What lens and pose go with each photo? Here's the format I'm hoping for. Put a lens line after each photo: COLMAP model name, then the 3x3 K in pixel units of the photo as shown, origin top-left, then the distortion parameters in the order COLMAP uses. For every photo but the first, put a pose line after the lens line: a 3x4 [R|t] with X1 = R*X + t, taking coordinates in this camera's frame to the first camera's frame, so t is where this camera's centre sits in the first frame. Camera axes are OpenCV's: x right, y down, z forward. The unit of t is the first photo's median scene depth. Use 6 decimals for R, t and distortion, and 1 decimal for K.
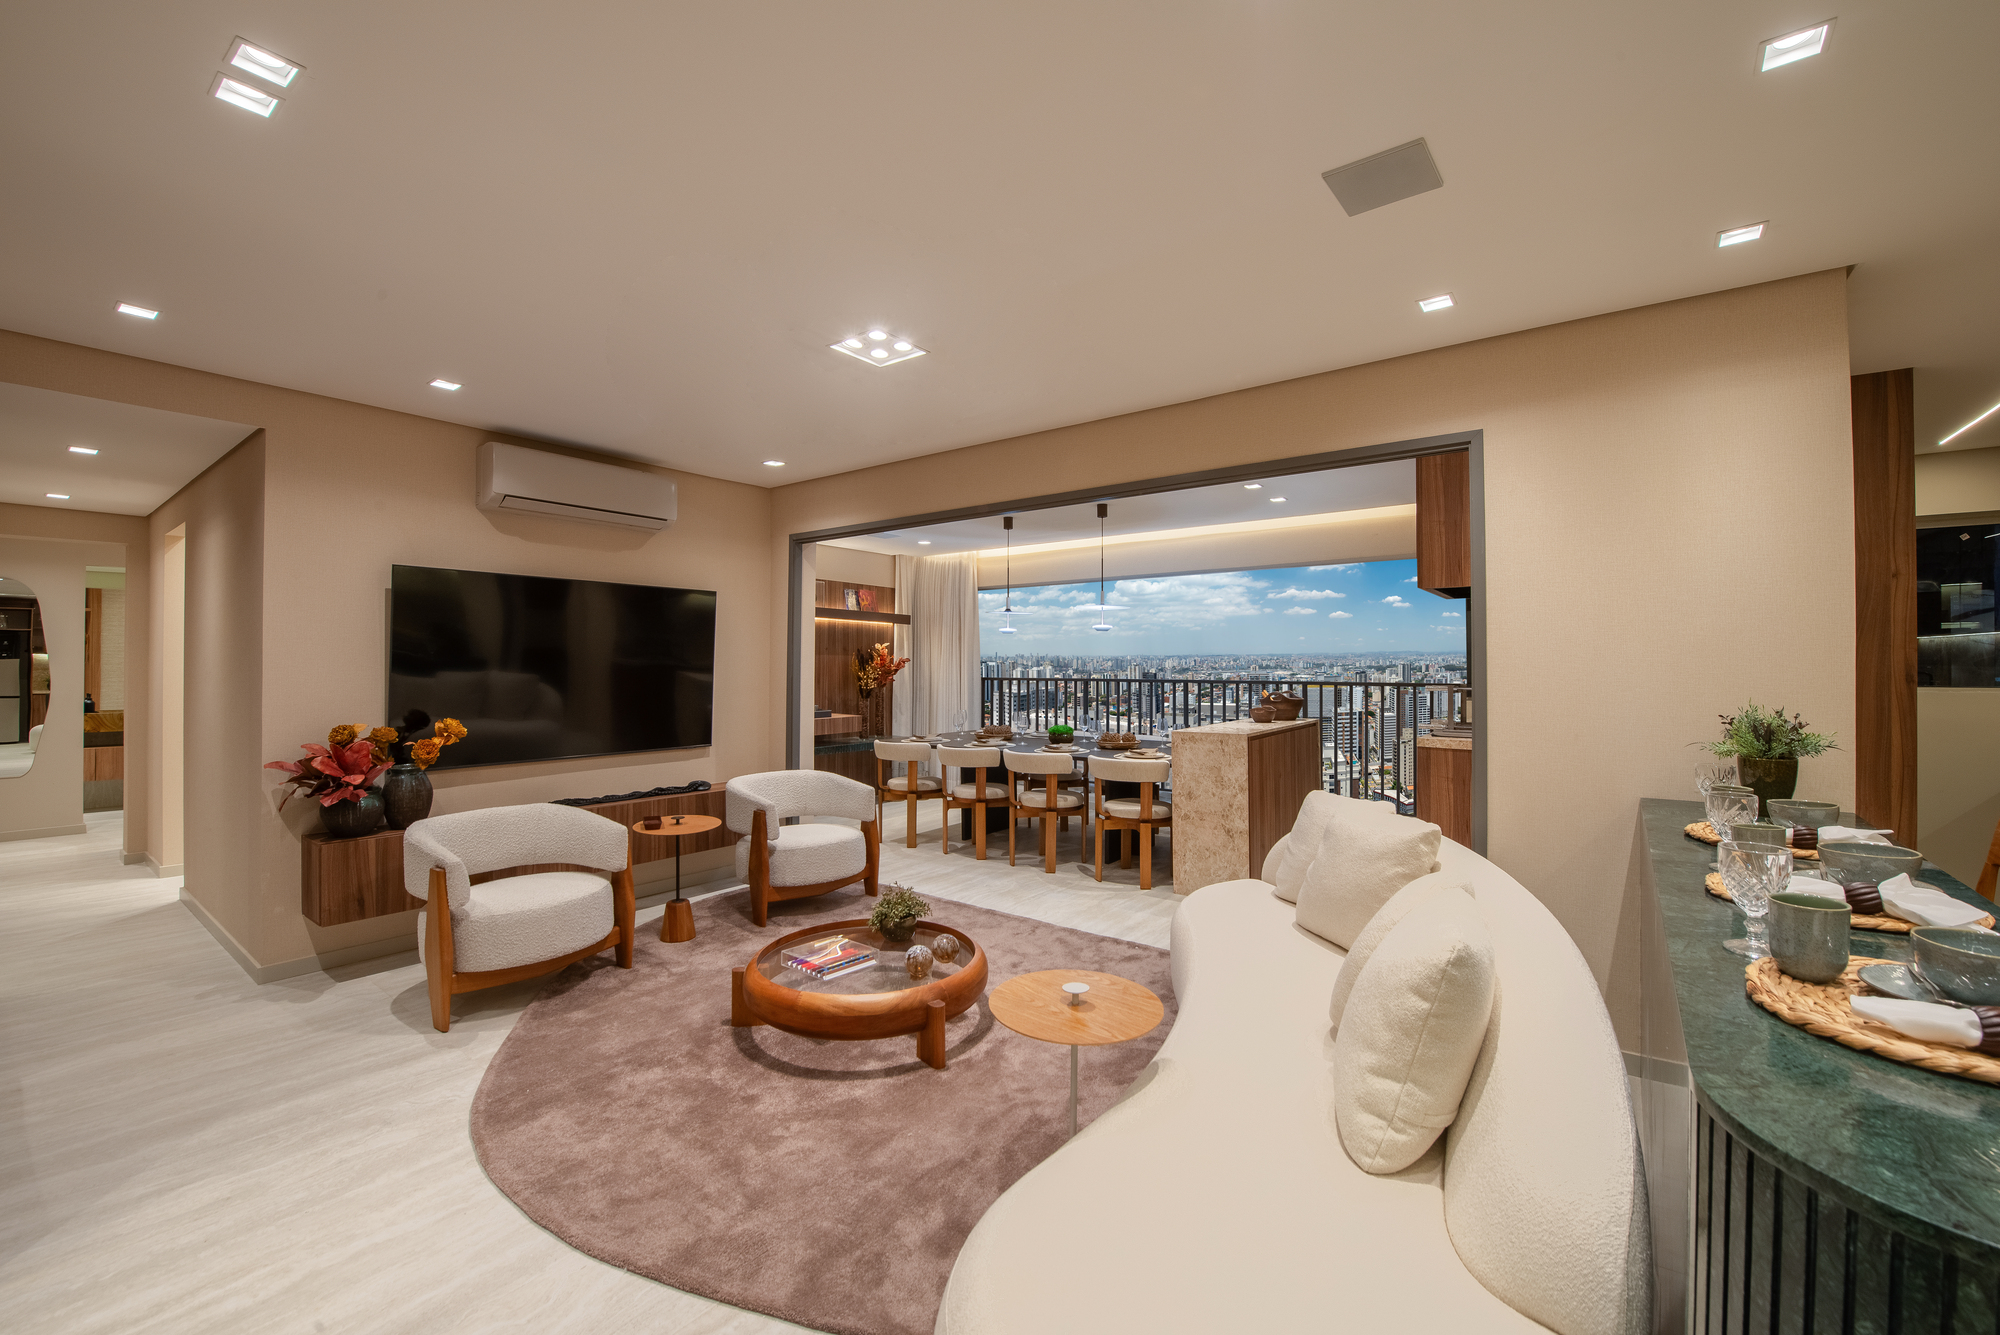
lens RADIAL K [[813.0, 0, 1001.2], [0, 813.0, 662.7], [0, 0, 1]] dist [-0.004332, -0.000754]
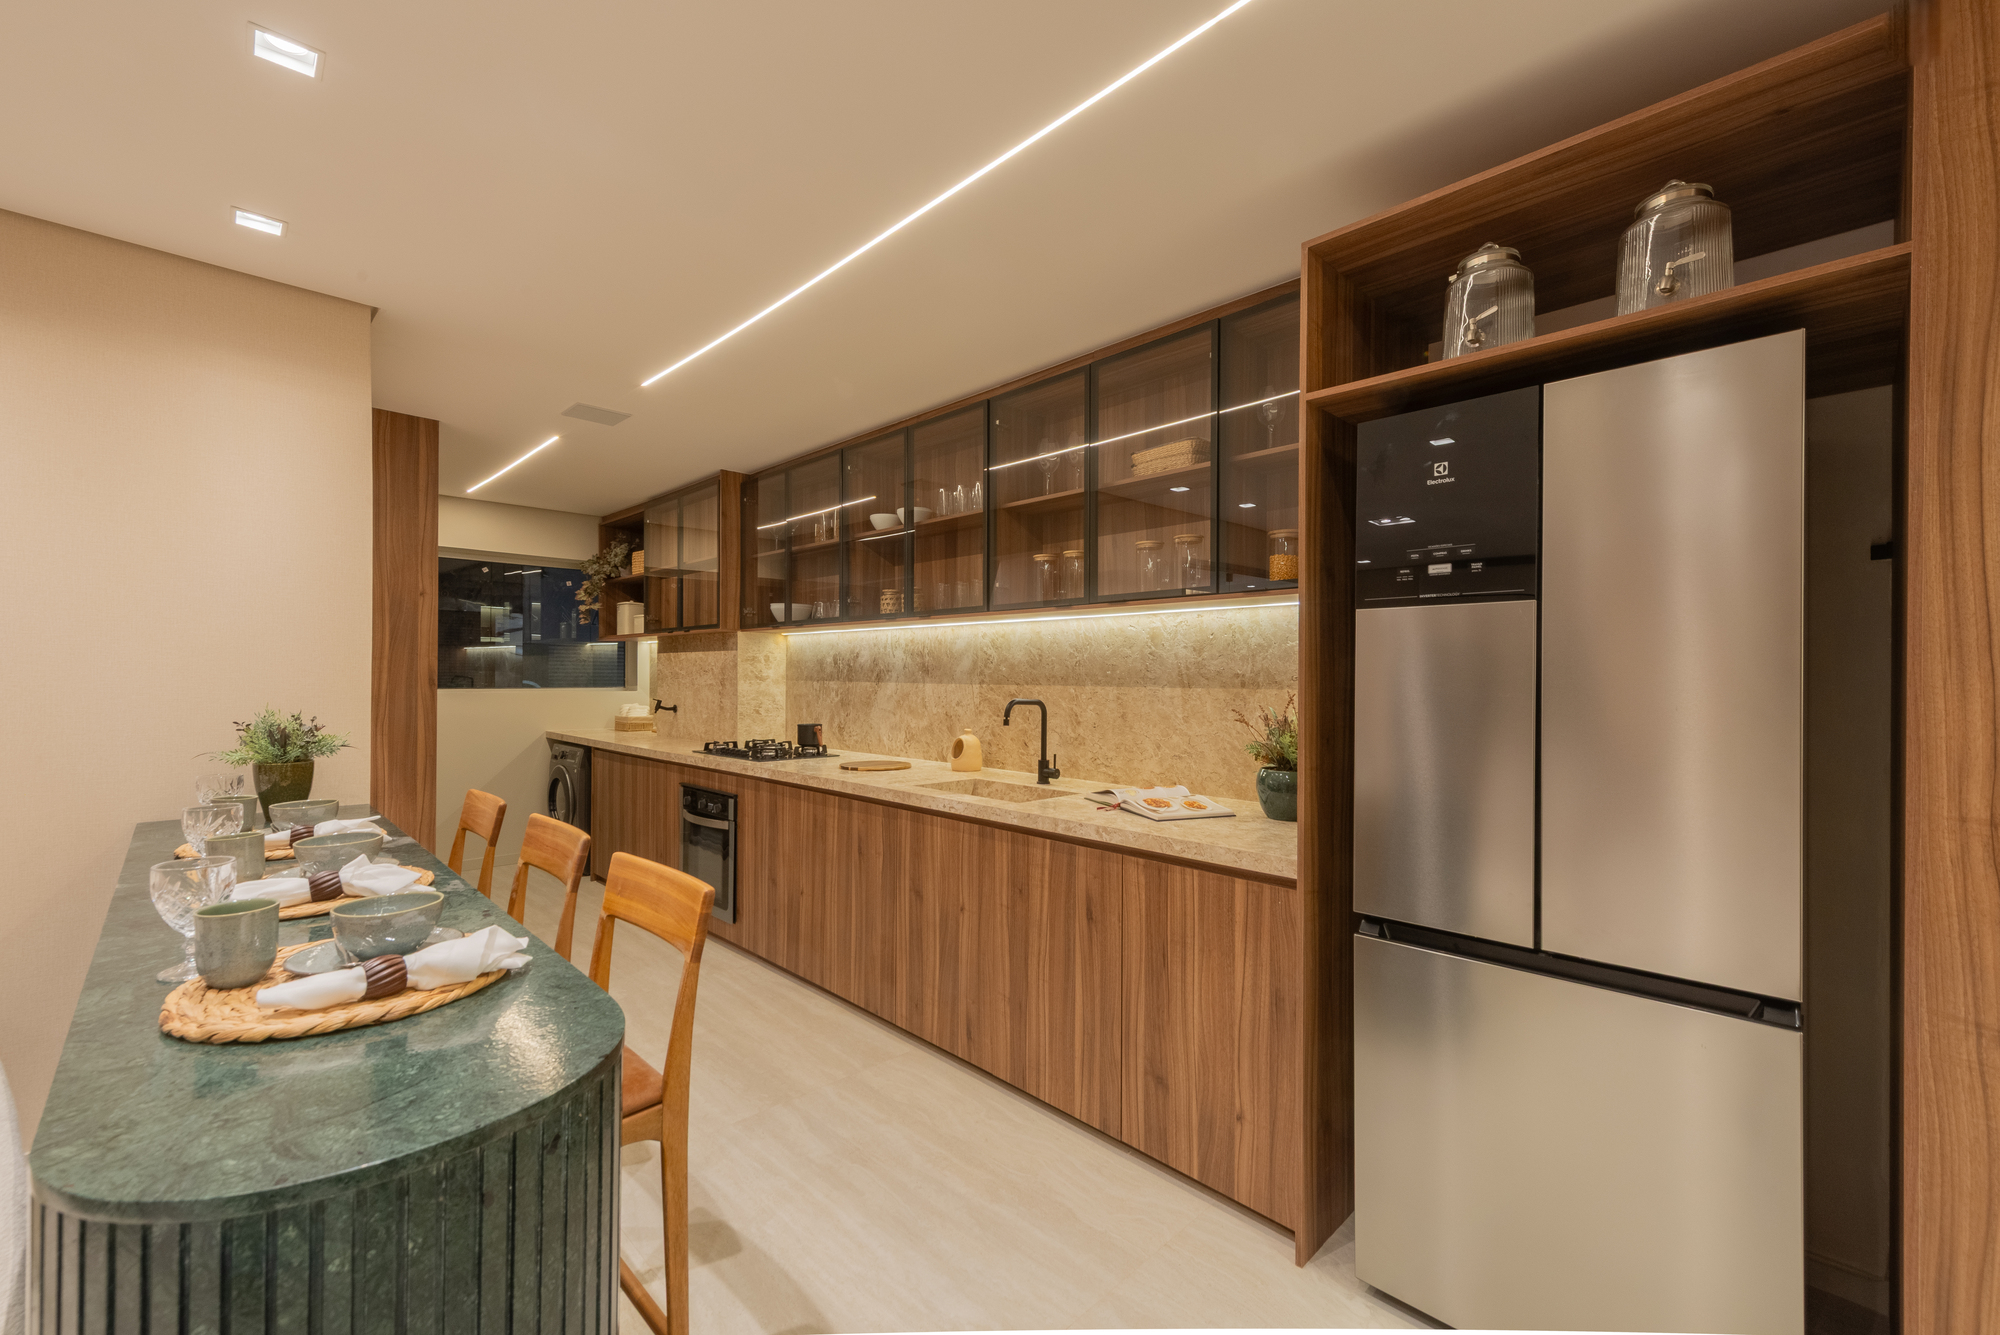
lens RADIAL K [[838.0, 0, 1001.2], [0, 838.0, 677.9], [0, 0, 1]] dist [0.003127, -0.000017]
pose [[0.172891, -0.001139, 0.984940, 0.130979], [-0.011775, 0.999925, 0.003223, -0.000901], [-0.984871, -0.012155, 0.172864, -0.091190]]
